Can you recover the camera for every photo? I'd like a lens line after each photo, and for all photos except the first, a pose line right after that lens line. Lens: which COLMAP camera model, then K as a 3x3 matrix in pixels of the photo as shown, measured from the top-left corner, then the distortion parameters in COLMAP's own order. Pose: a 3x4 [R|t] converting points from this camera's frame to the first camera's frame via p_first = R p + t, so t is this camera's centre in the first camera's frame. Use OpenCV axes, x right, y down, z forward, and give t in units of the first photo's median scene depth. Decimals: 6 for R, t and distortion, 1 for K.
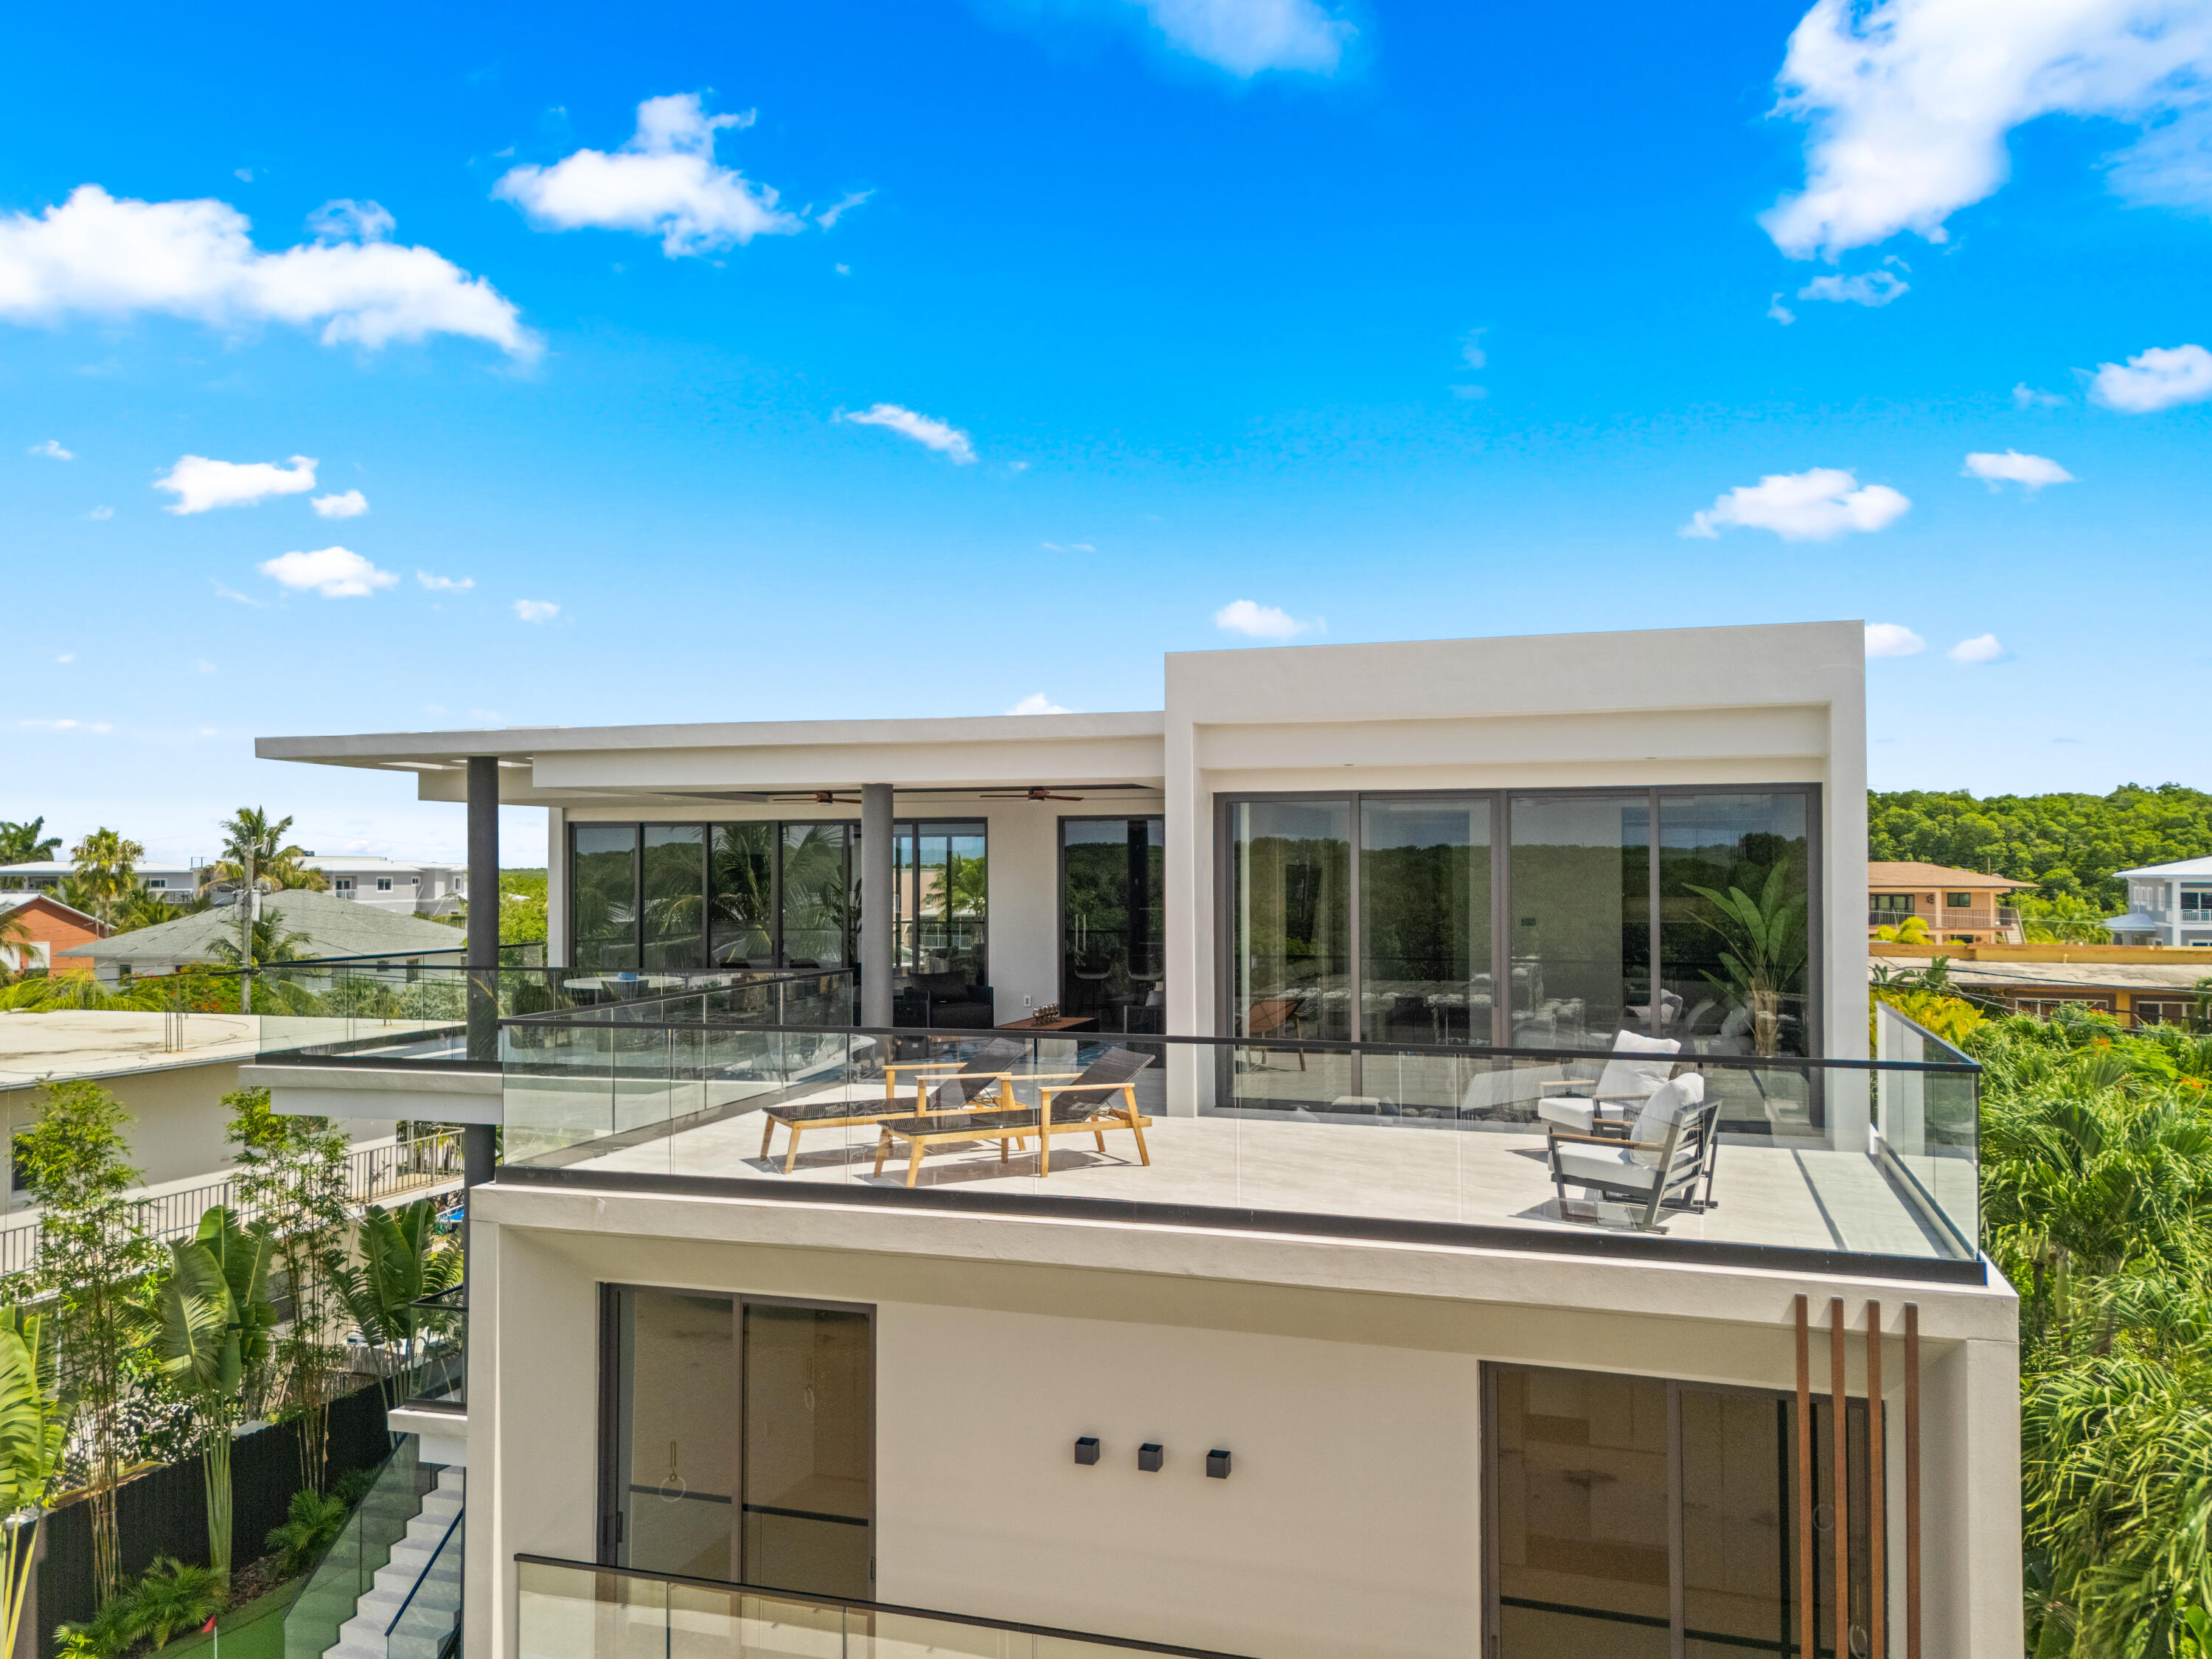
lens RADIAL K [[1662.1, 0, 1099.4], [0, 1662.1, 845.9], [0, 0, 1]] dist [0.064753, -0.054732]
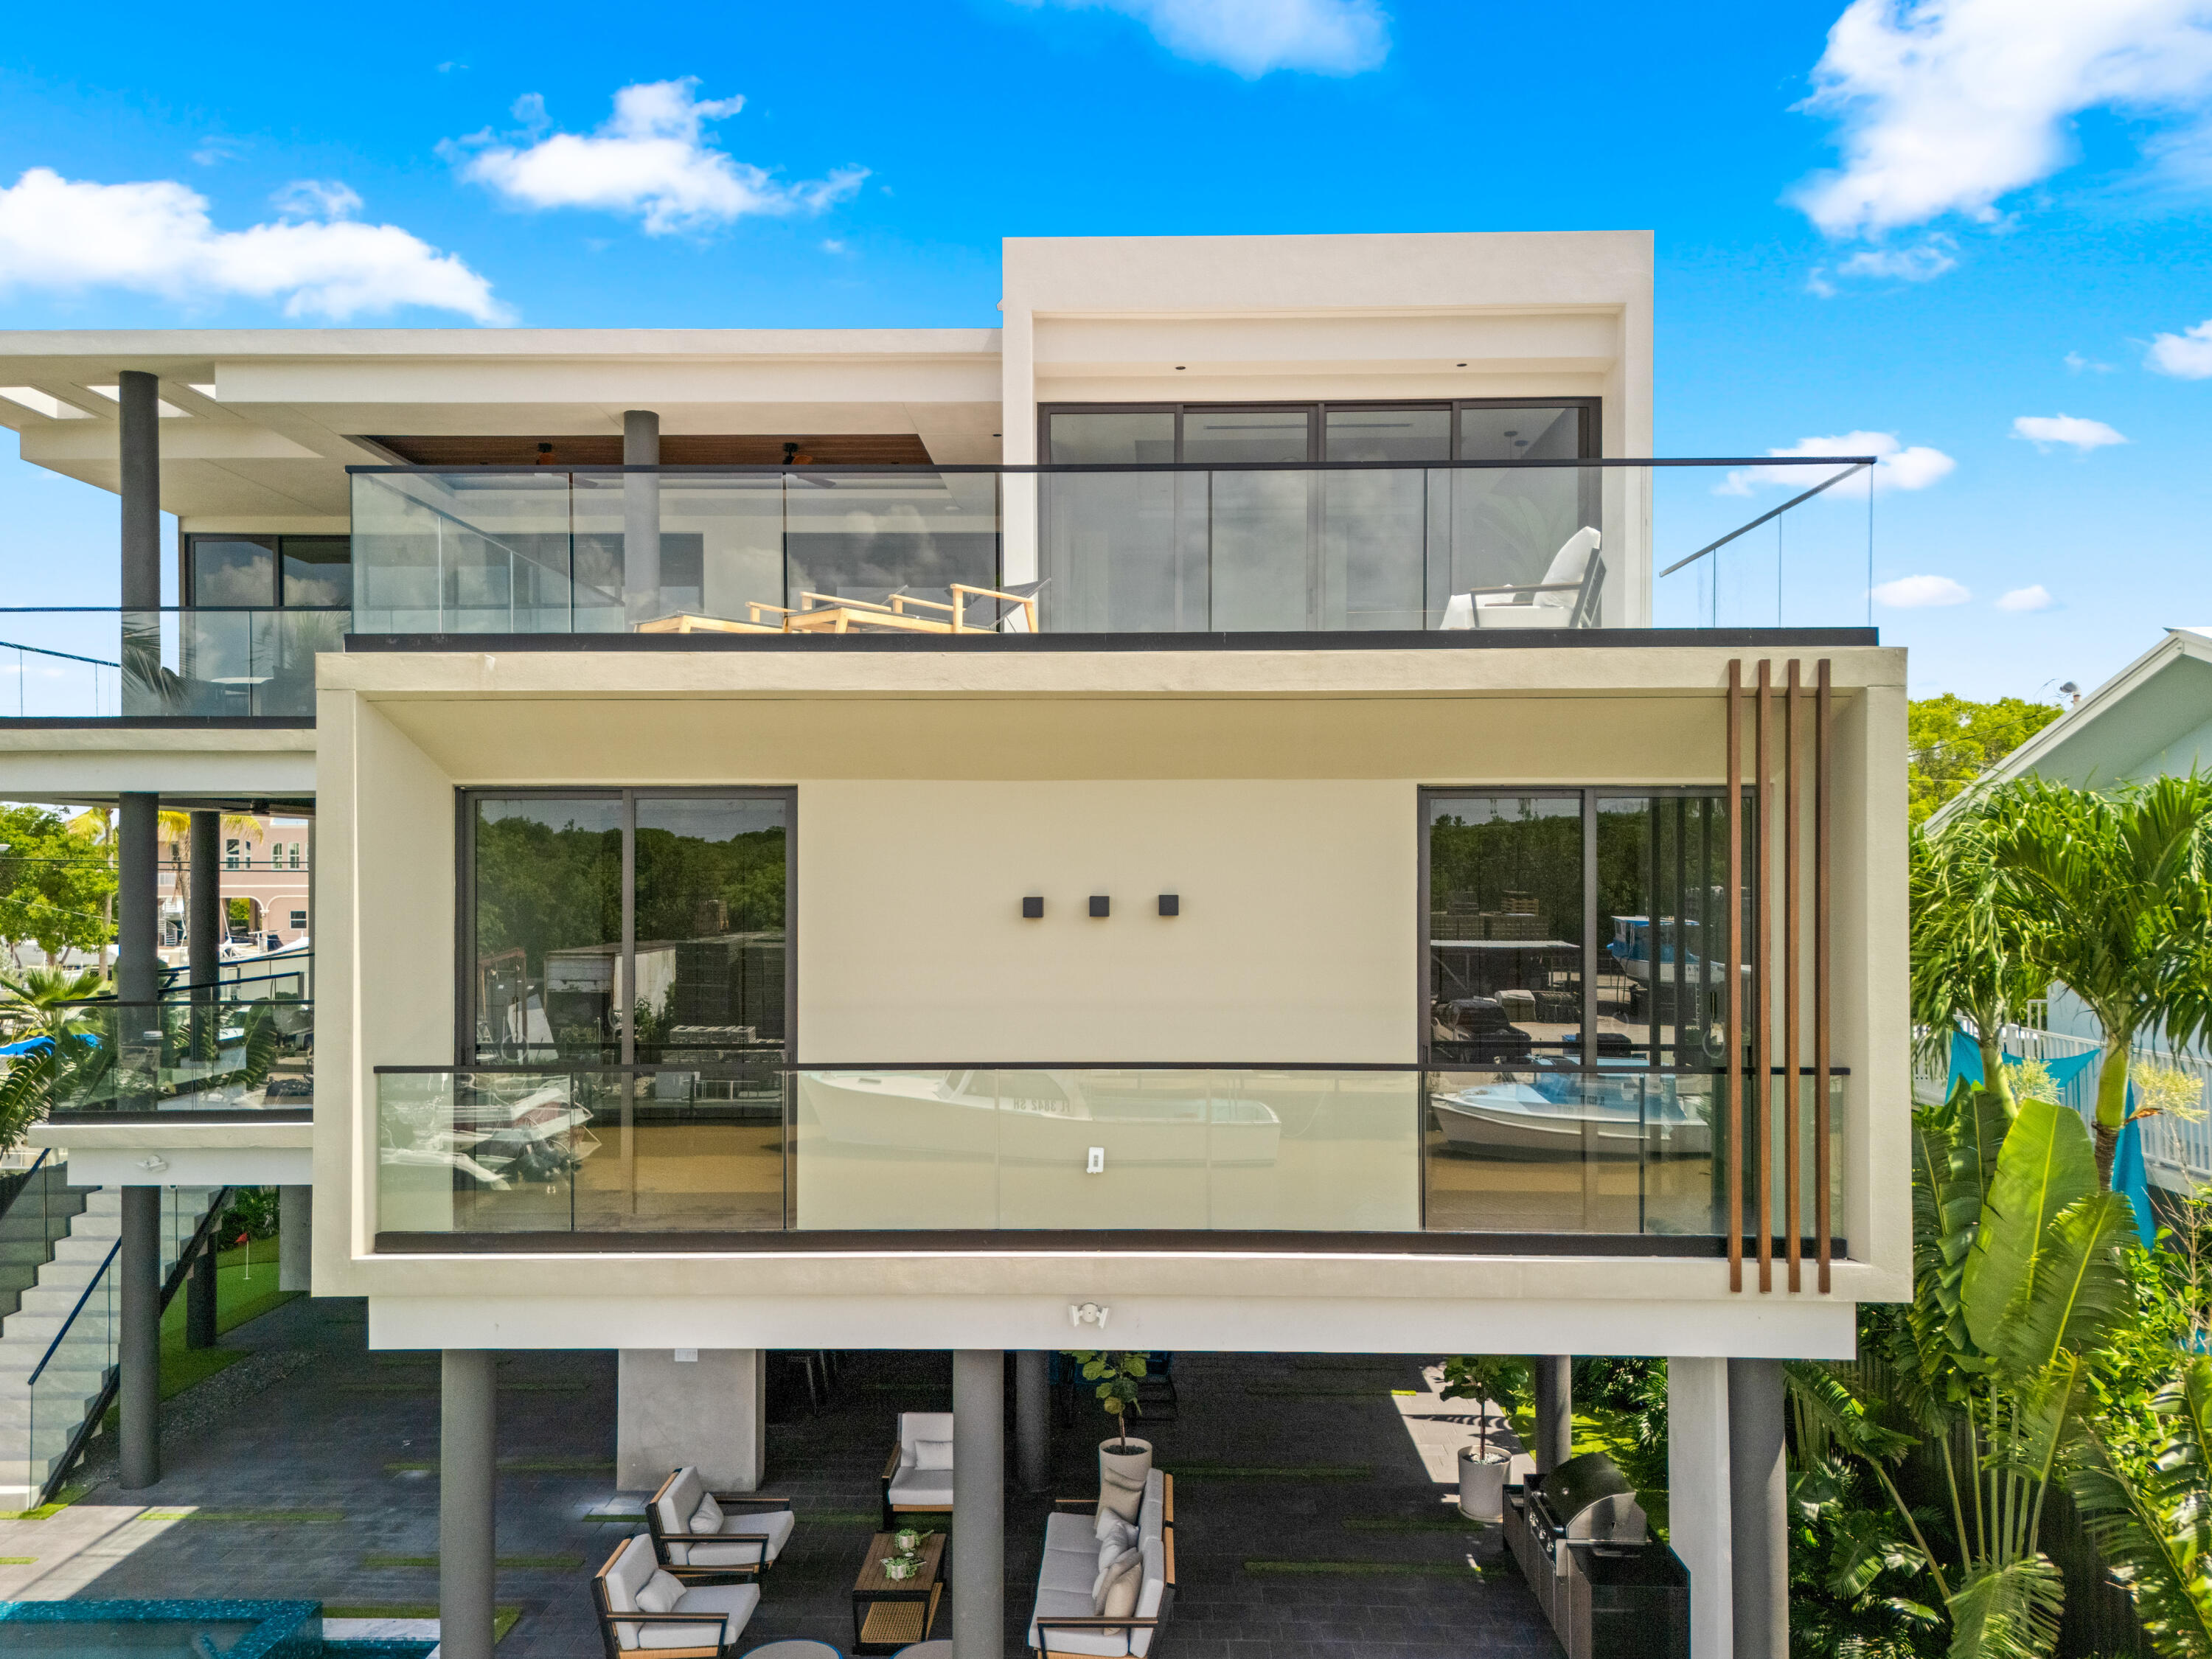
lens RADIAL K [[1647.0, 0, 1104.8], [0, 1647.0, 864.9], [0, 0, 1]] dist [0.073847, -0.050566]
pose [[0.956757, 0.002113, 0.290879, -0.241762], [-0.004953, 0.999947, 0.009027, 0.313824], [-0.290845, -0.010077, 0.956717, 0.048952]]
